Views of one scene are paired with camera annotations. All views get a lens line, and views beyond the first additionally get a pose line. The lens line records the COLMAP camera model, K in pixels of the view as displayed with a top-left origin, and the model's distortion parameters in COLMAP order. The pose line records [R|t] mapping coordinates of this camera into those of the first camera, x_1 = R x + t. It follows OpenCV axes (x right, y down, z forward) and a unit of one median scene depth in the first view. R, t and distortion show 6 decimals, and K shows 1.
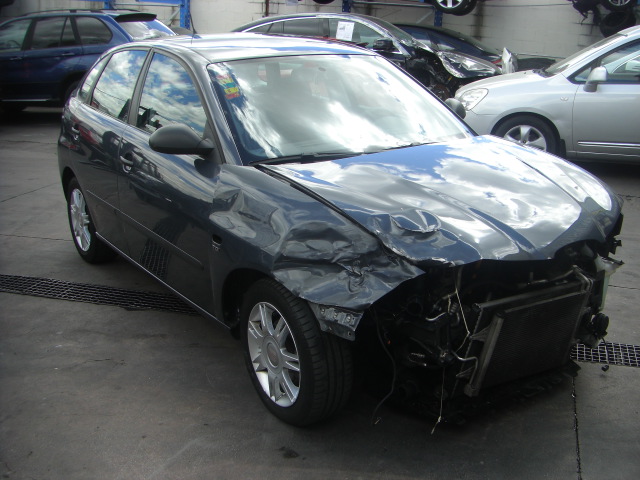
lens RADIAL K [[723.9, 0, 346.4], [0, 723.9, 281.4], [0, 0, 1]] dist [-0.139230, 0.000000]
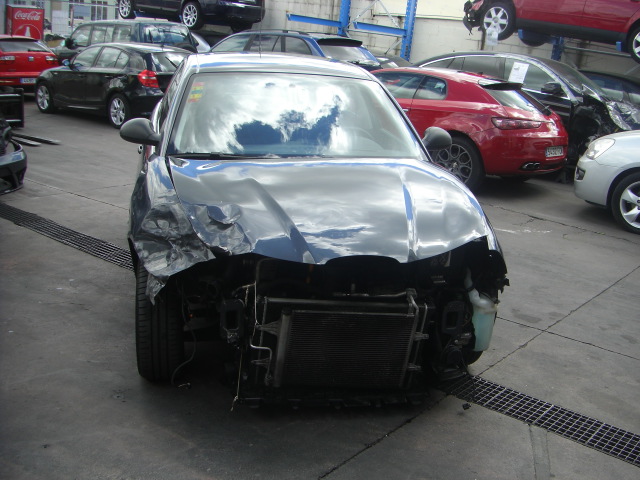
lens RADIAL K [[723.9, 0, 339.4], [0, 723.9, 281.8], [0, 0, 1]] dist [-0.139230, 0.000000]
pose [[0.914343, 0.176895, -0.364260, 0.647255], [-0.194844, 0.980751, -0.012805, 0.000820], [0.354983, 0.082682, 0.931209, 0.021810]]
